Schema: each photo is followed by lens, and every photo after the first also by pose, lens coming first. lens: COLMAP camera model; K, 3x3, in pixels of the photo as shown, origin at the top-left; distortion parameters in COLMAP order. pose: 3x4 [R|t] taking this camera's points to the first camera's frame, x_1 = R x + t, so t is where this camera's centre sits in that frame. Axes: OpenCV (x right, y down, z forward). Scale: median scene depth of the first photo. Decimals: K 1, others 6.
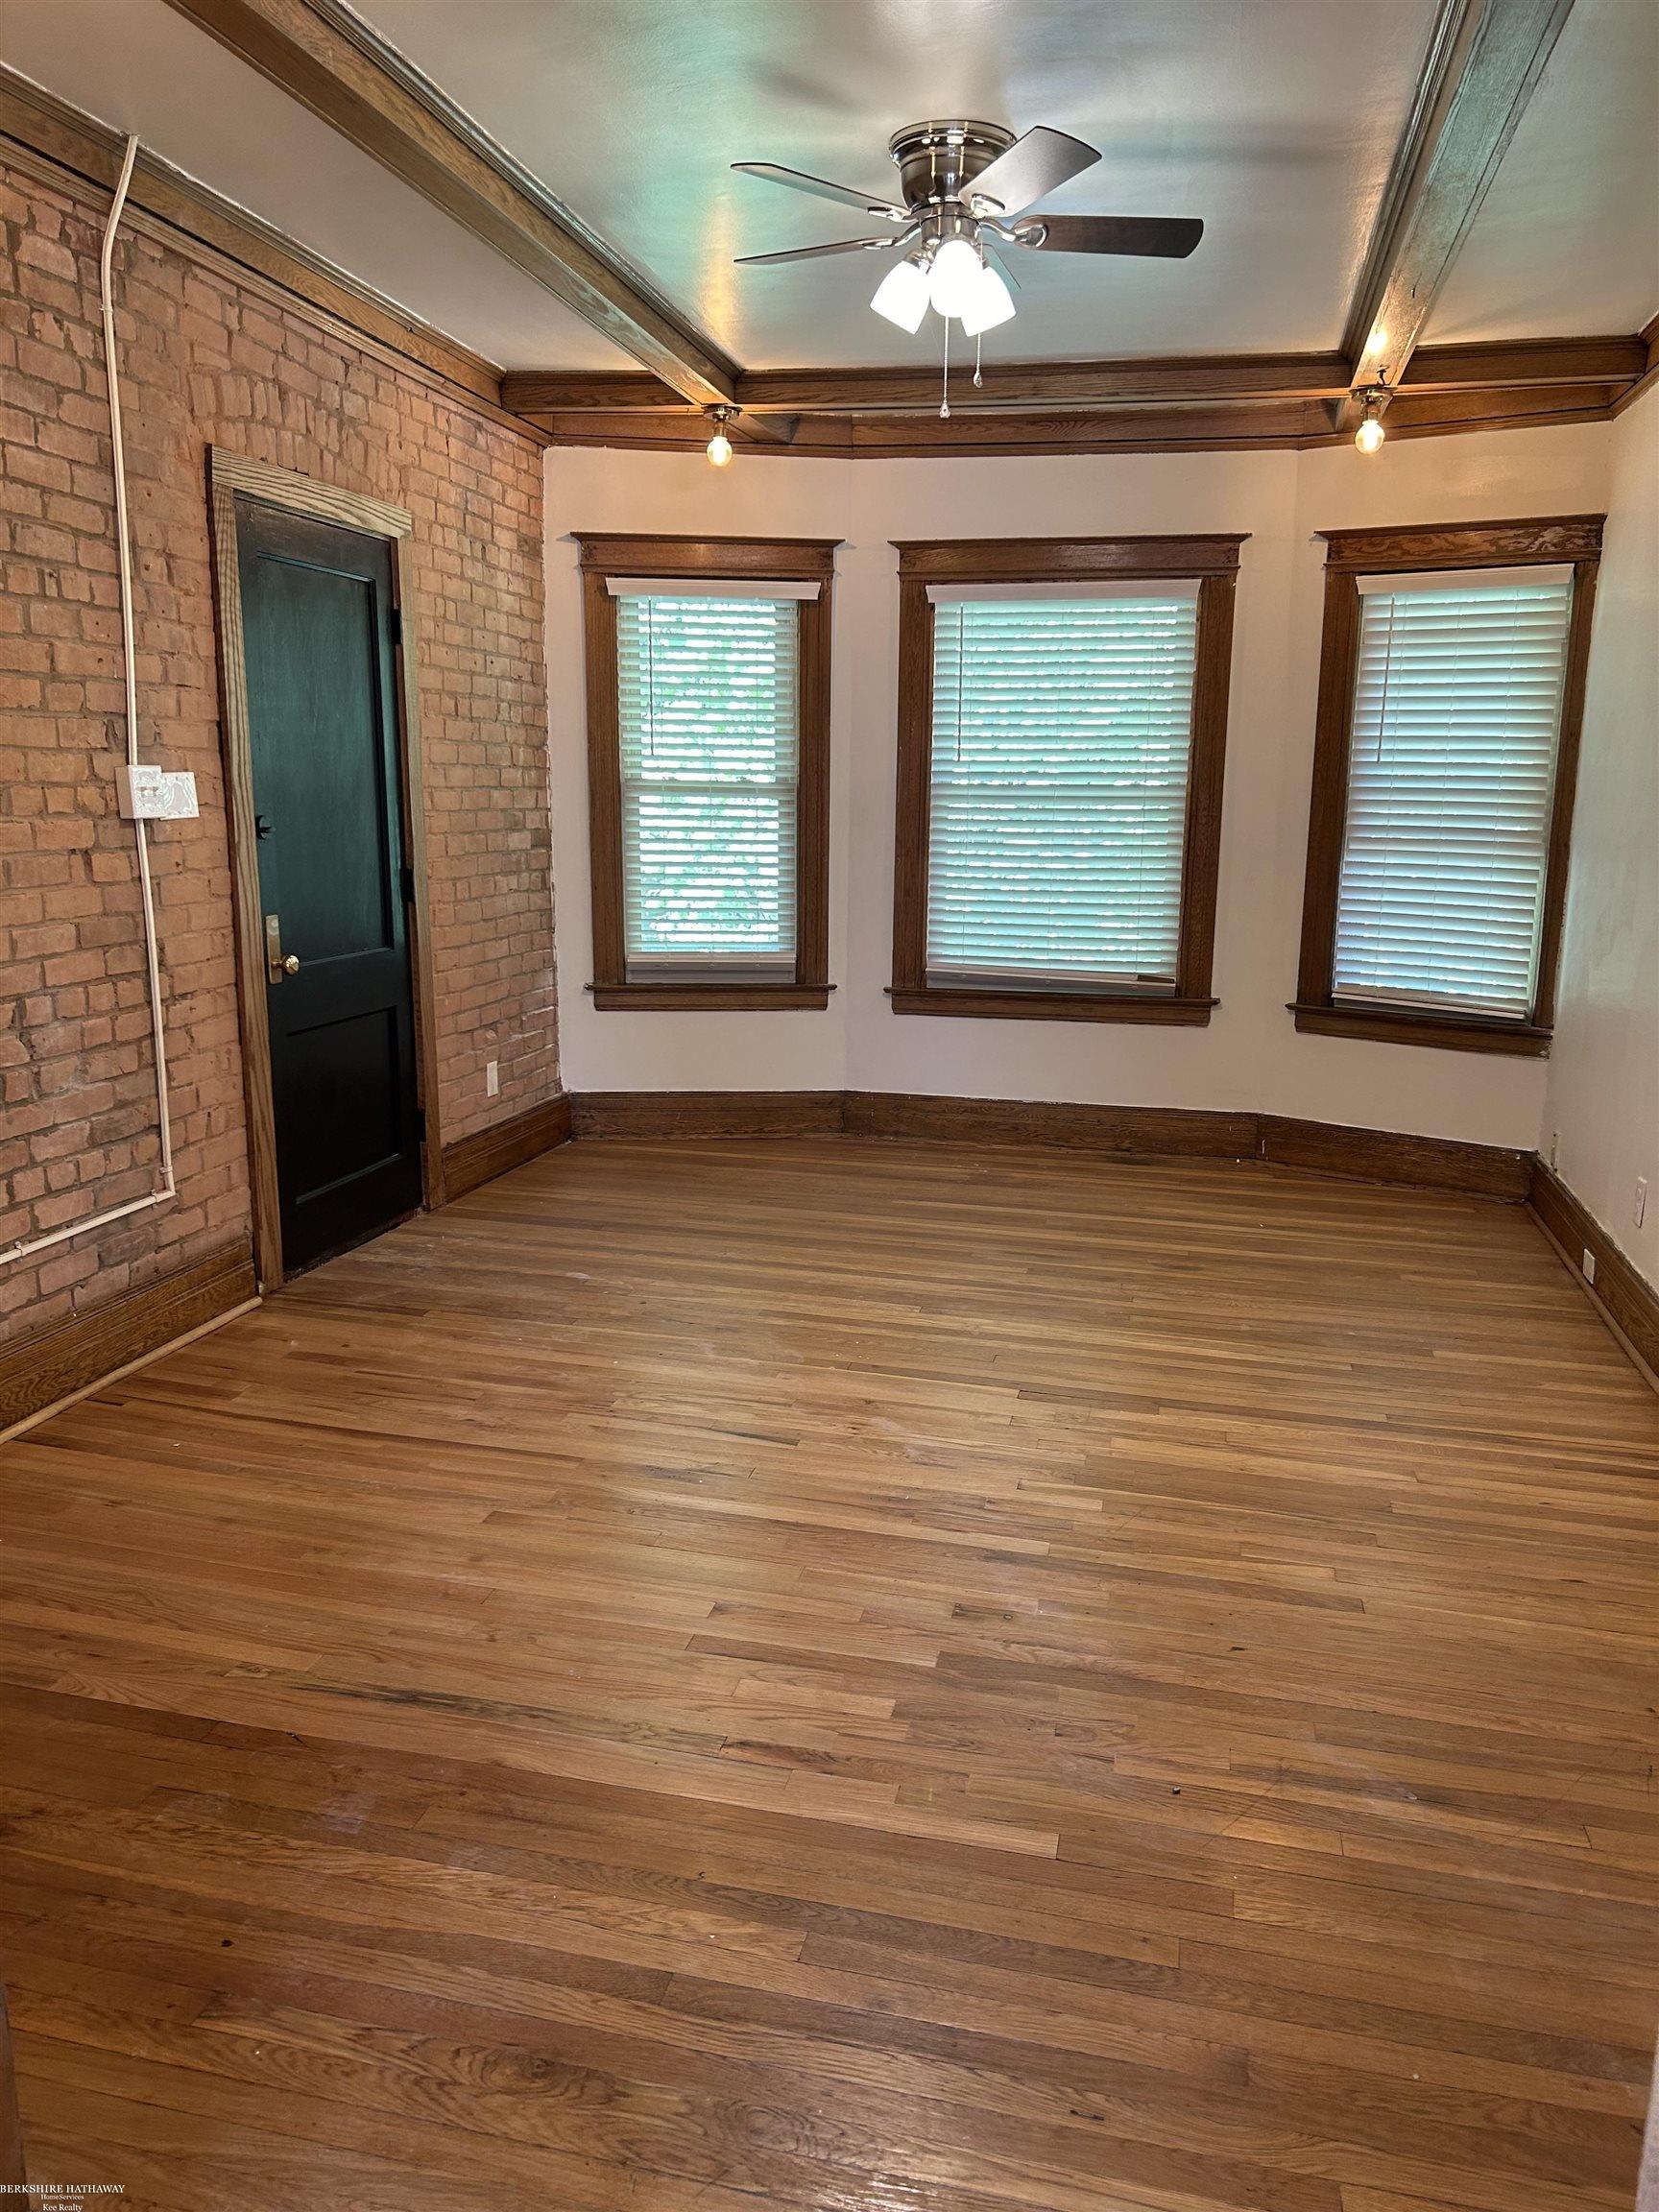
lens RADIAL K [[1641.6, 0, 826.7], [0, 1641.6, 1160.5], [0, 0, 1]] dist [0.063073, -0.153426]
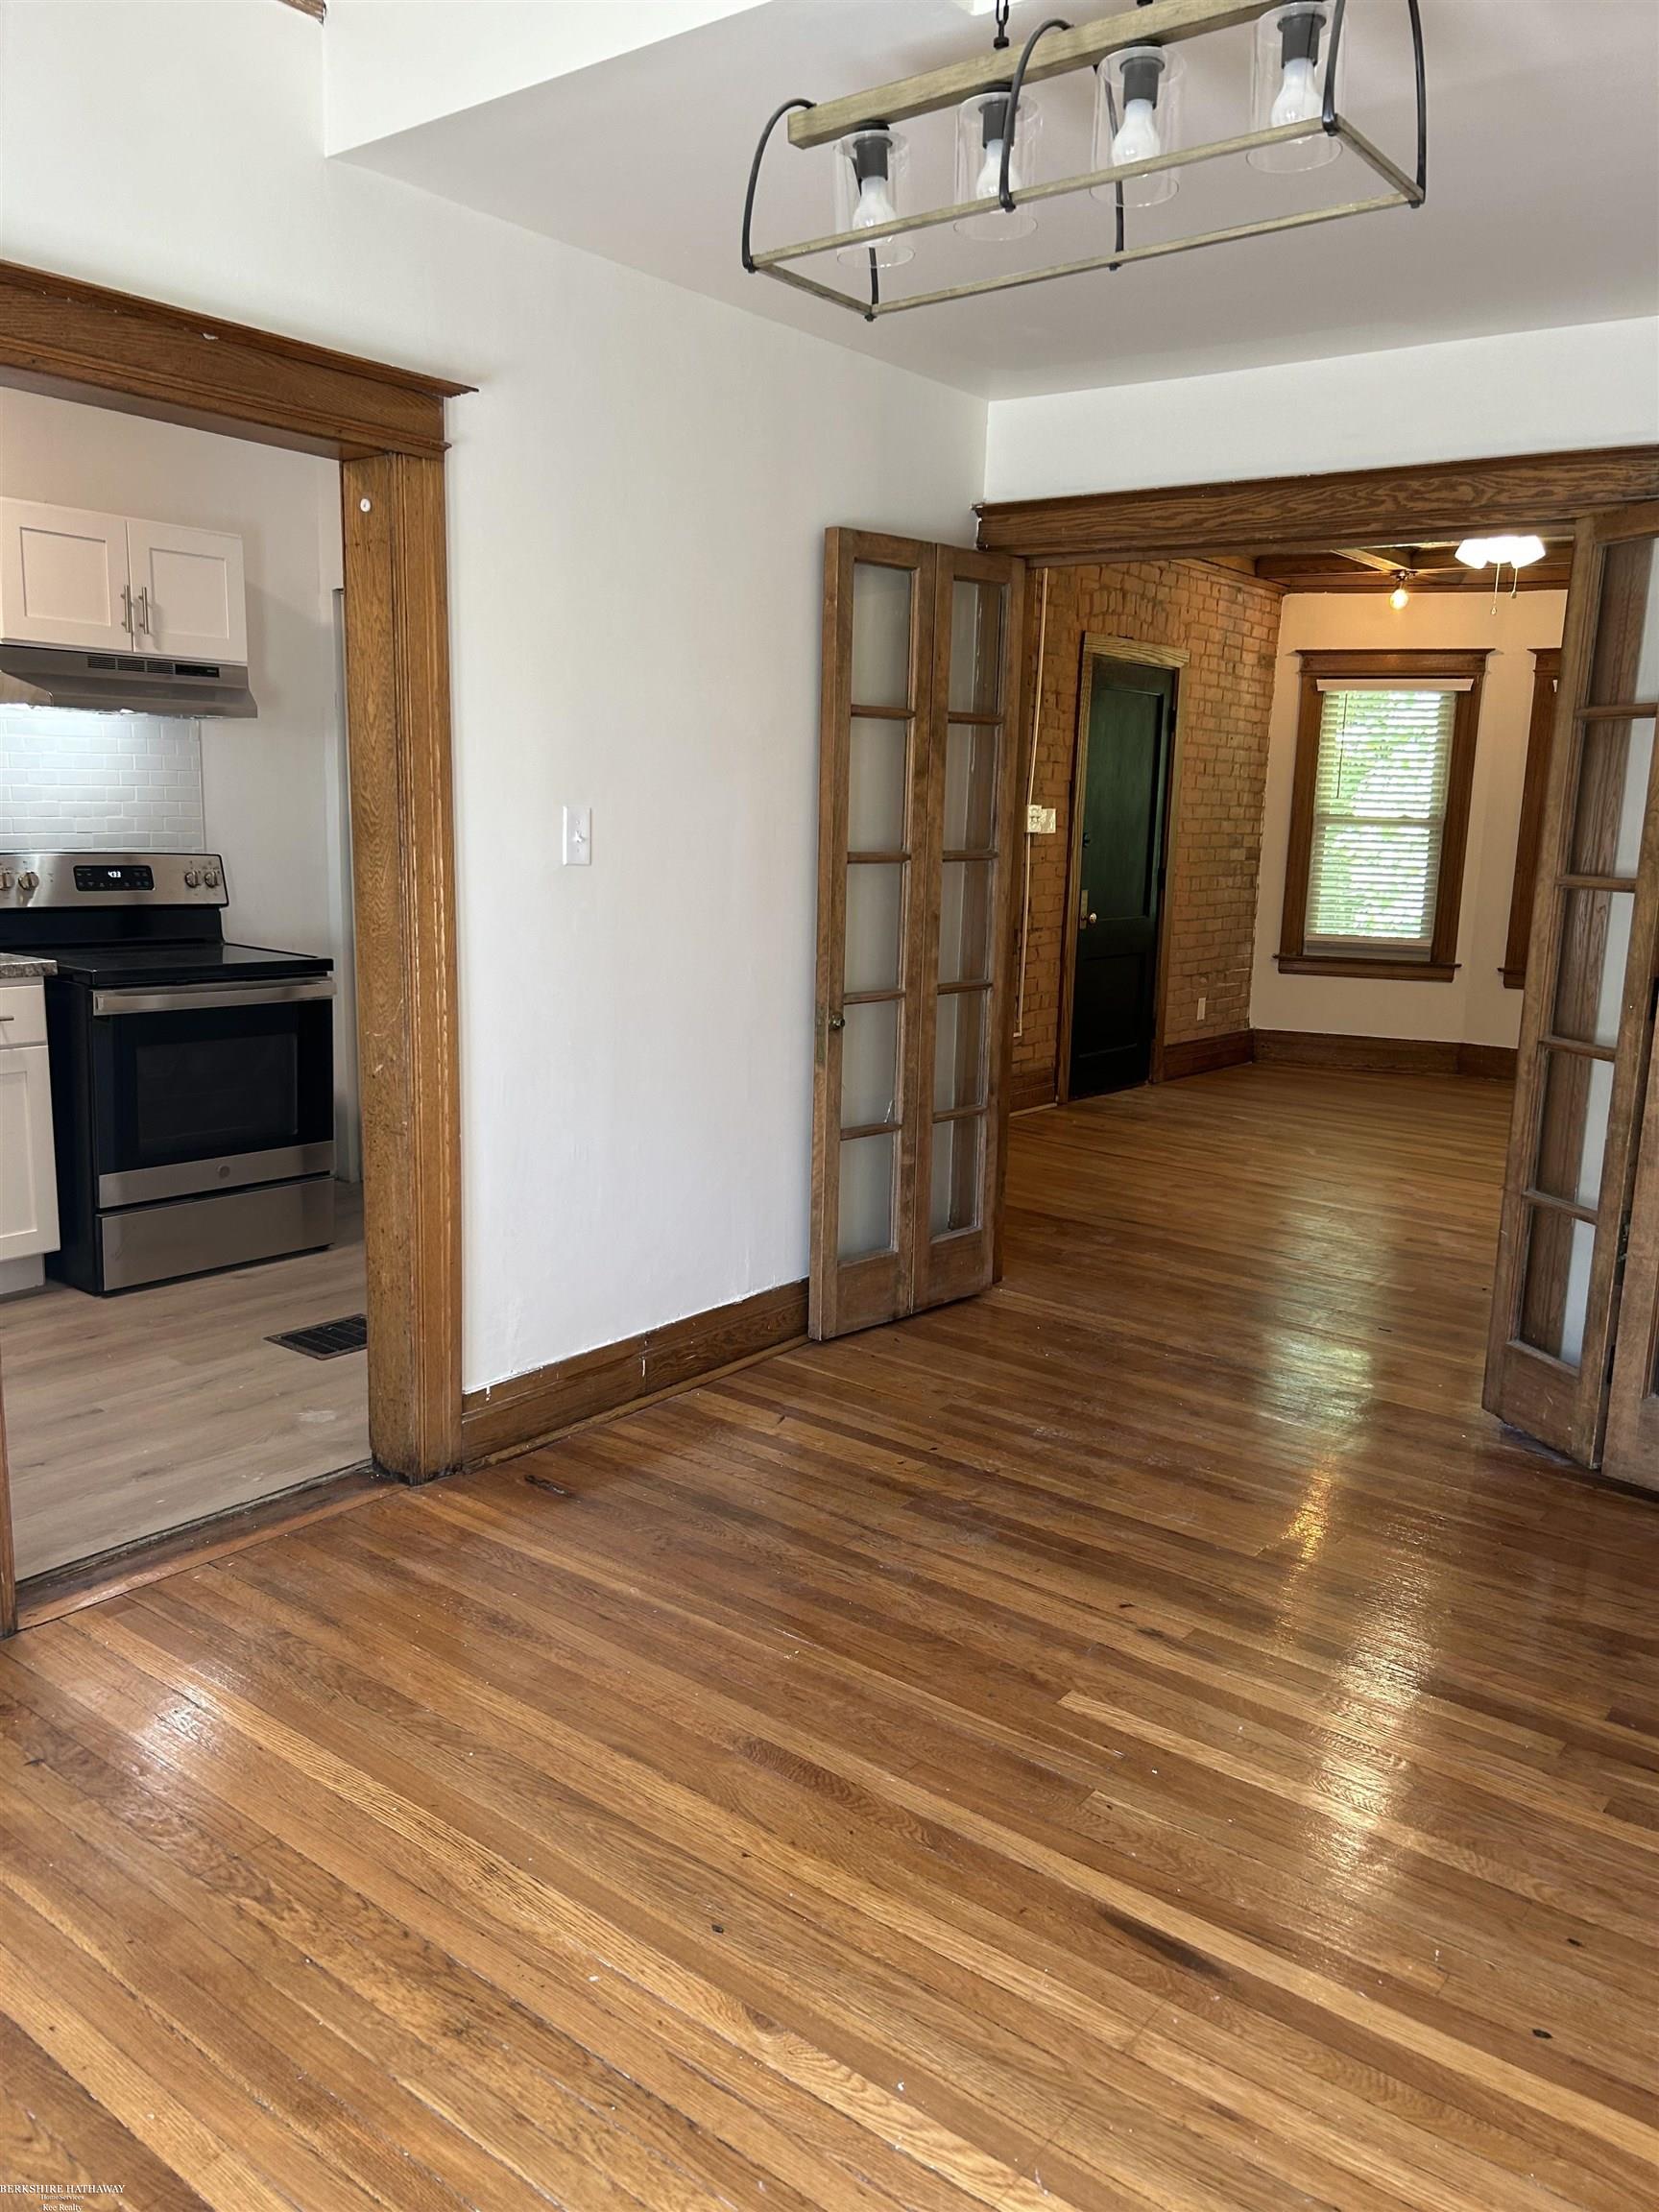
lens RADIAL K [[1657.4, 0, 820.9], [0, 1657.4, 1121.6], [0, 0, 1]] dist [0.058725, -0.069035]
pose [[0.905328, 0.092434, -0.414533, 0.143459], [-0.110449, 0.993688, -0.019643, 0.141227], [0.410101, 0.063568, 0.909822, -0.615790]]
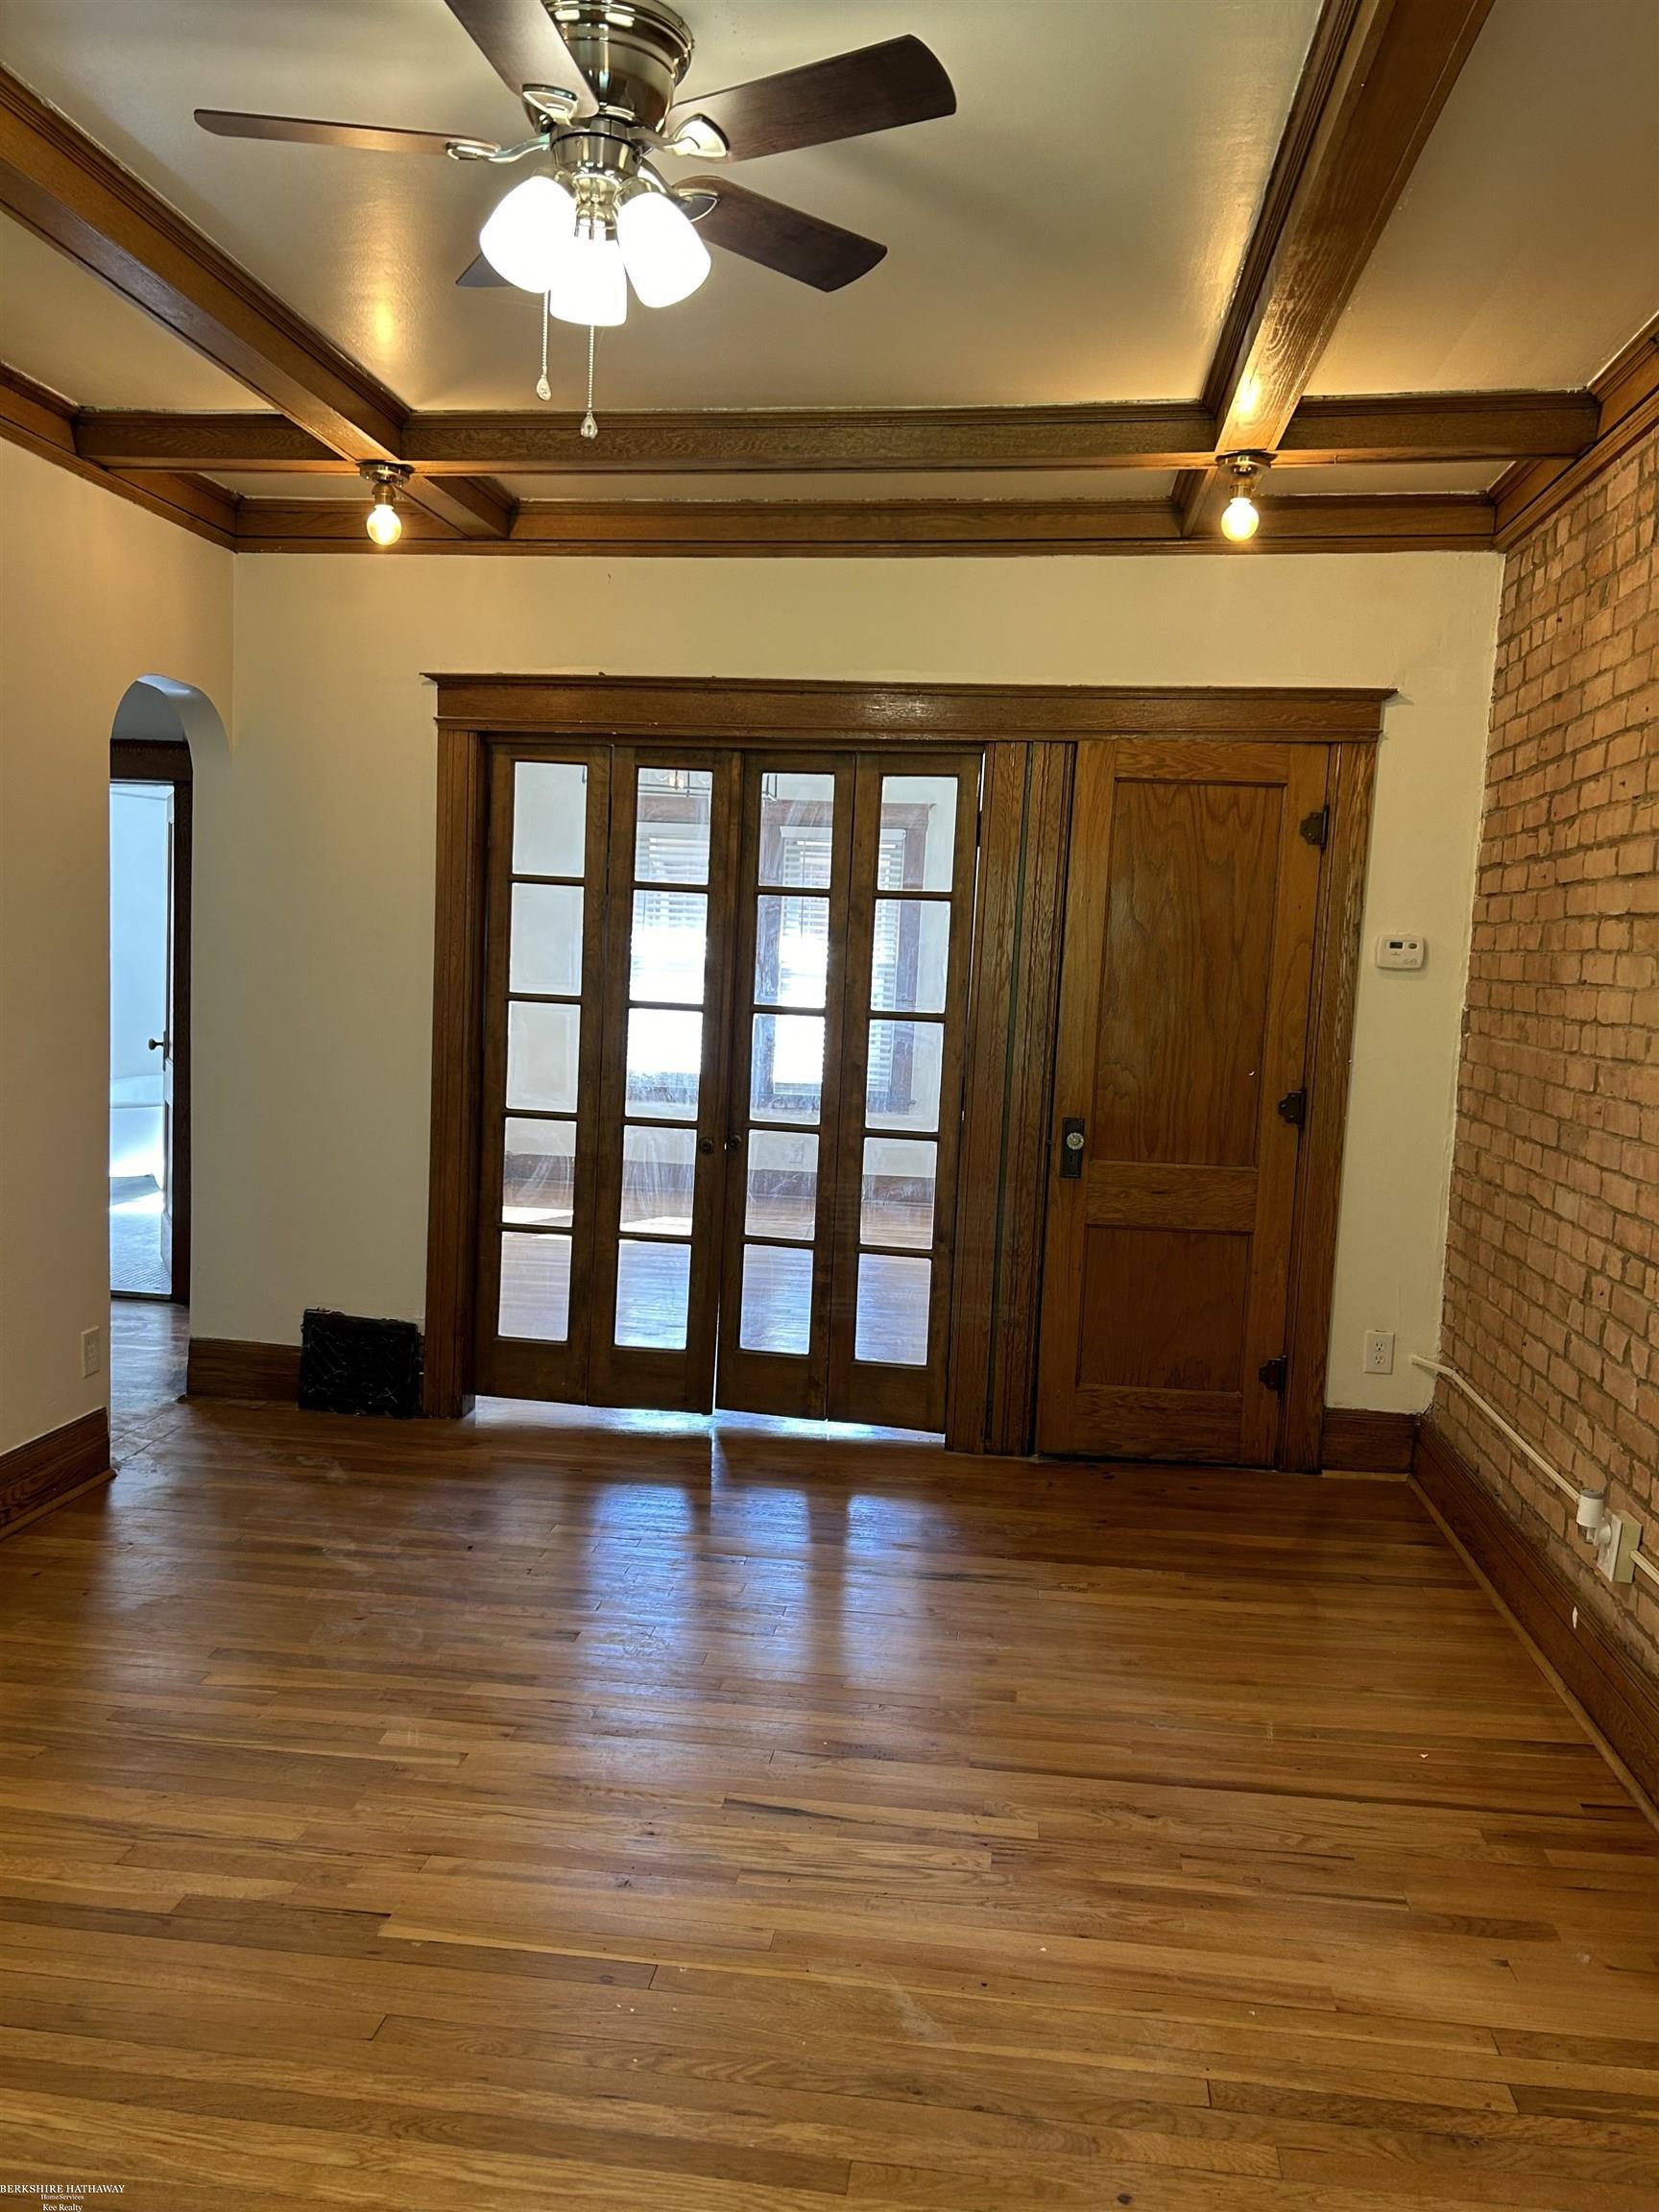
lens RADIAL K [[1657.4, 0, 820.9], [0, 1657.4, 1121.6], [0, 0, 1]] dist [0.058725, -0.069035]
pose [[-0.993613, -0.046274, -0.102918, 0.024021], [-0.077242, 0.943795, 0.321380, -0.278542], [0.082262, 0.327277, -0.941341, 1.154011]]
